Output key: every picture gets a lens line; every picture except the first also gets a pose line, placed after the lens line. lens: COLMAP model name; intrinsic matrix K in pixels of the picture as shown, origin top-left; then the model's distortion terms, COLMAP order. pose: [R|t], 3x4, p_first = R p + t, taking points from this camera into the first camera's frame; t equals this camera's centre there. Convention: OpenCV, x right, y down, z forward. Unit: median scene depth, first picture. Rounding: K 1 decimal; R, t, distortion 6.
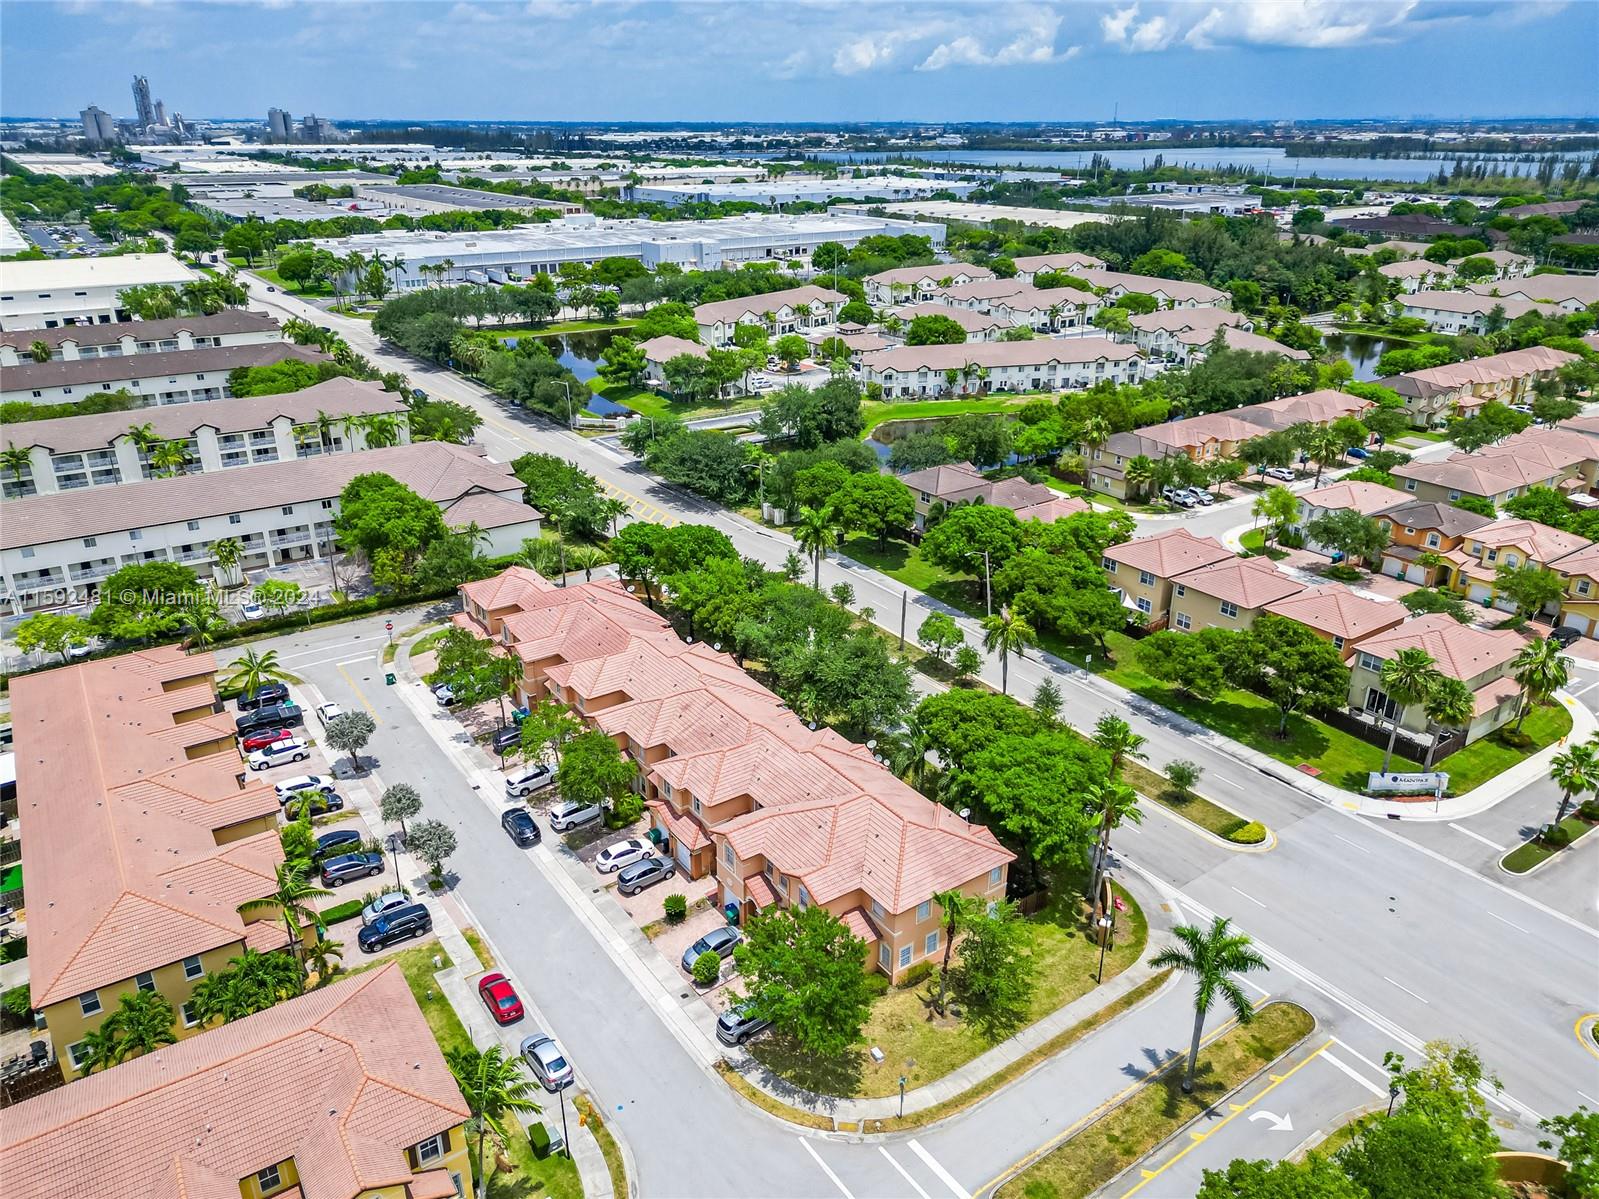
lens RADIAL K [[1121.7, 0, 794.0], [0, 1121.7, 601.4], [0, 0, 1]] dist [0.070106, -0.066645]
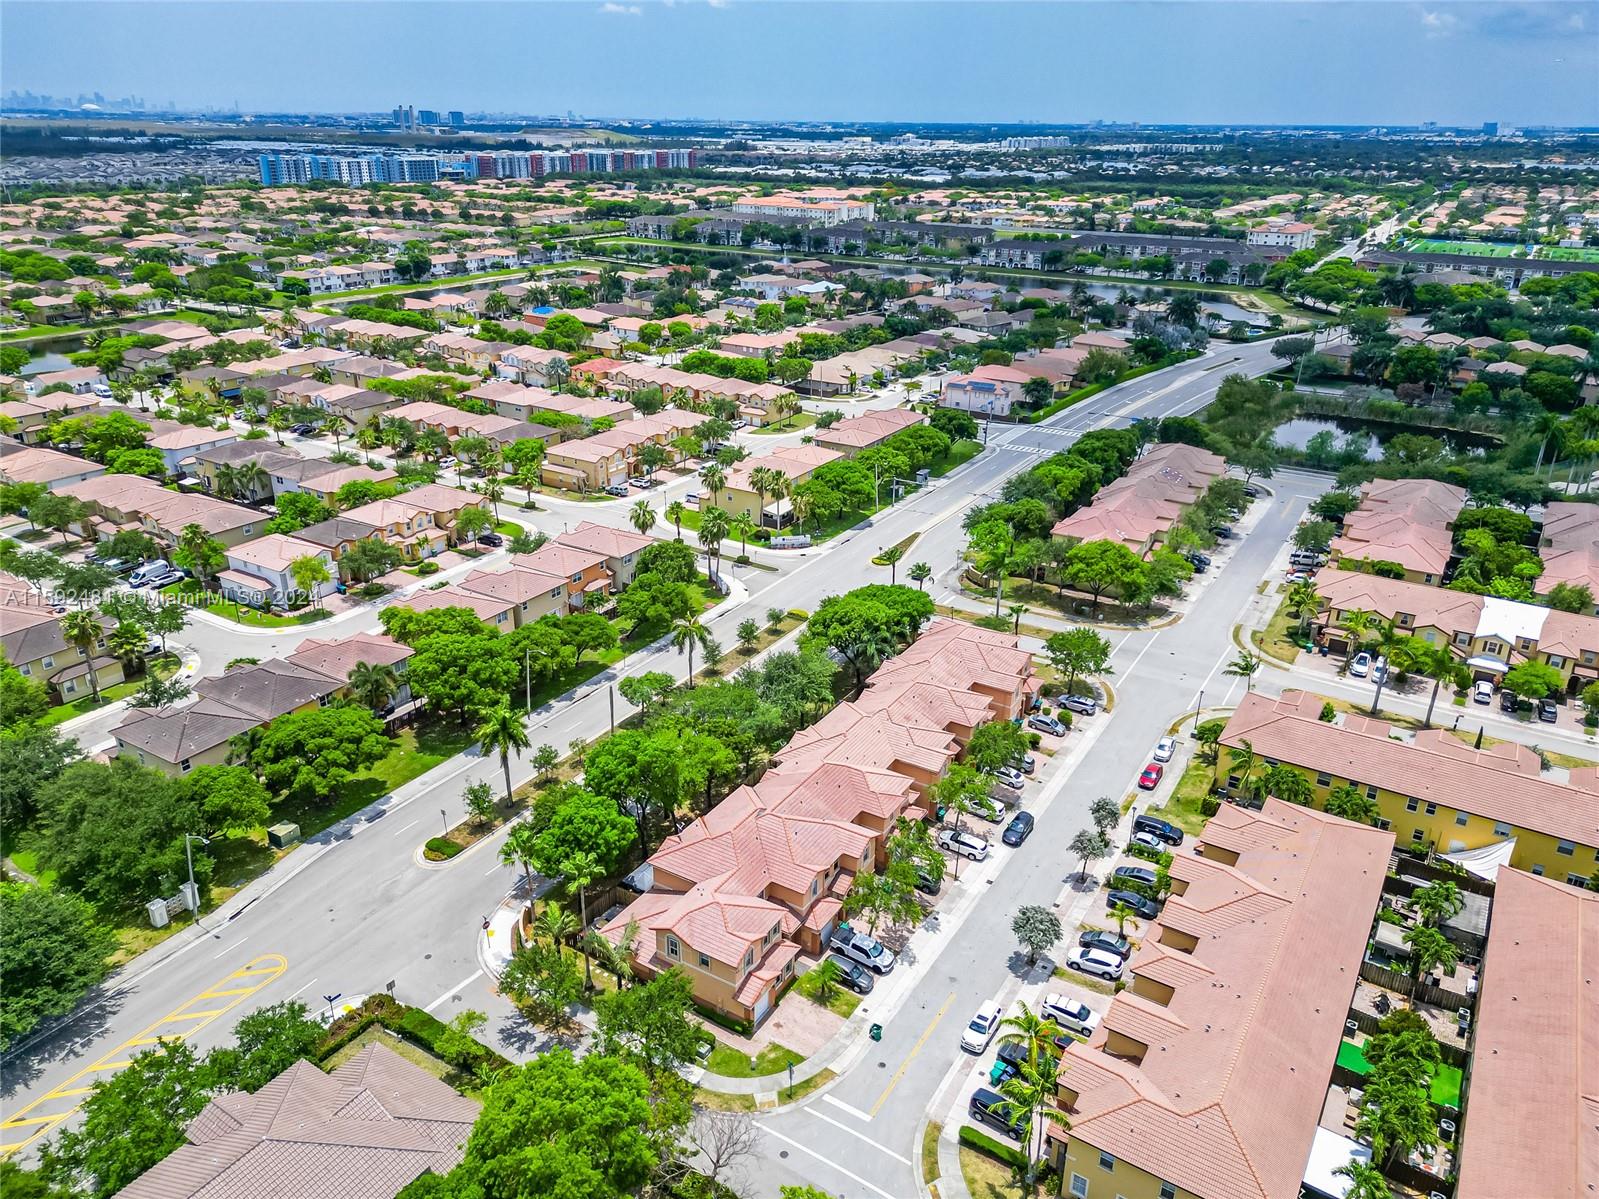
lens RADIAL K [[1121.7, 0, 794.0], [0, 1121.7, 601.4], [0, 0, 1]] dist [0.070106, -0.066645]
pose [[-0.396528, -0.365317, 0.842205, -0.702308], [0.348842, 0.788636, 0.506322, -0.461475], [-0.849161, 0.494568, -0.185278, 0.831015]]
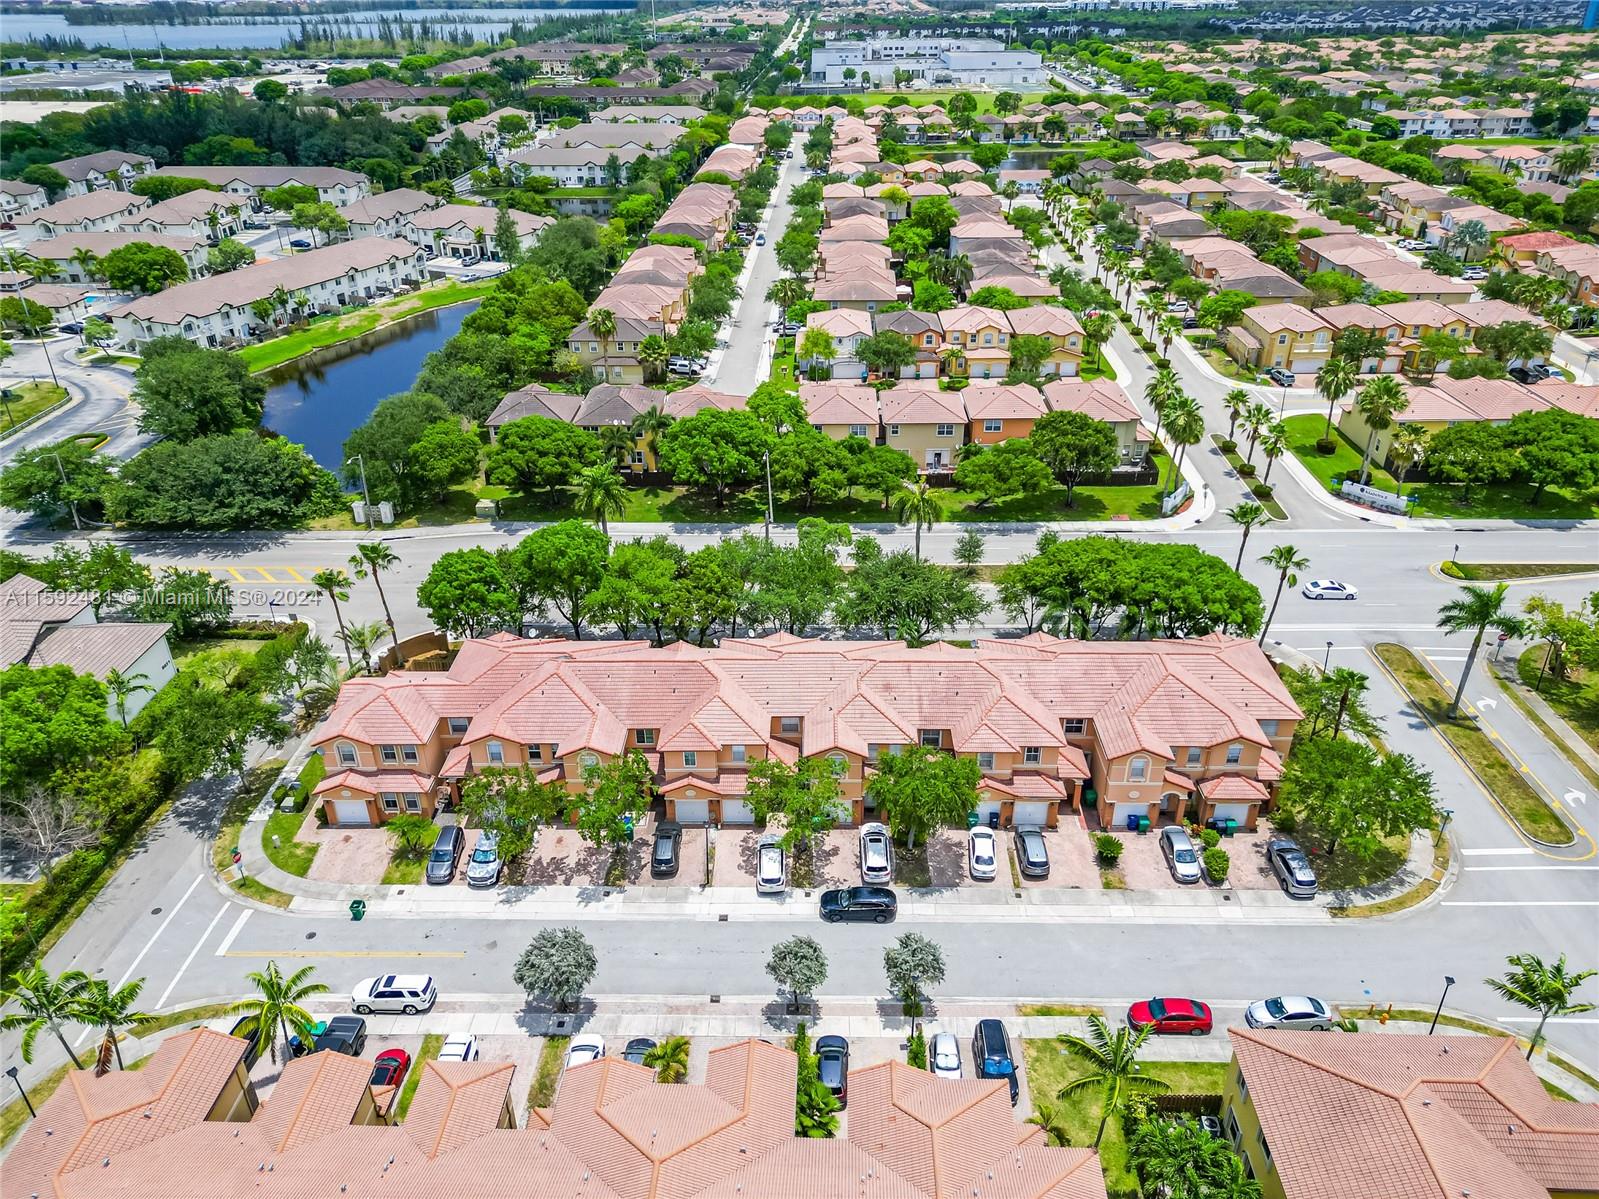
lens RADIAL K [[1114.2, 0, 794.8], [0, 1114.2, 600.3], [0, 0, 1]] dist [0.058869, -0.050047]
pose [[0.593745, -0.396978, 0.699911, -0.464678], [0.325547, 0.913973, 0.242224, -0.130038], [-0.735857, 0.084034, 0.671902, 0.300759]]
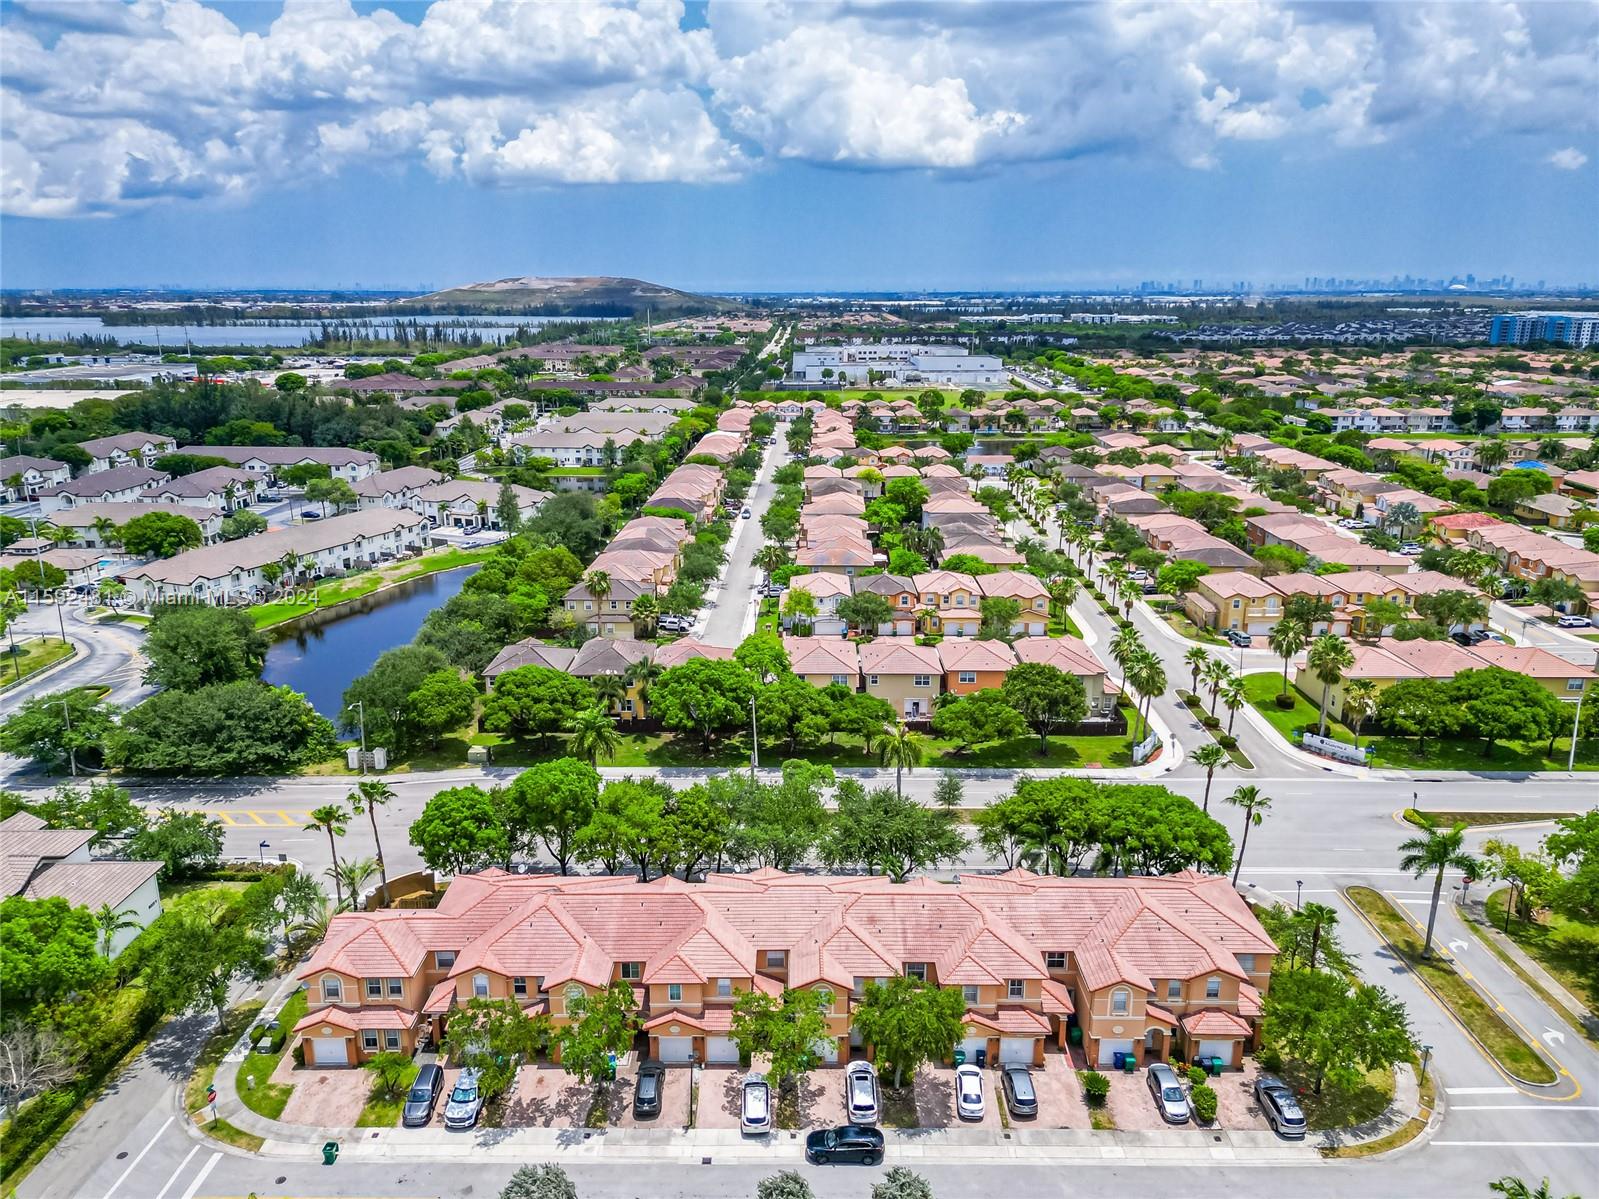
lens RADIAL K [[1121.7, 0, 794.0], [0, 1121.7, 601.4], [0, 0, 1]] dist [0.070106, -0.066645]
pose [[0.582083, -0.217371, 0.783537, -0.502546], [0.319026, 0.947394, 0.025827, -0.120978], [-0.747932, 0.234935, 0.620809, 0.279448]]
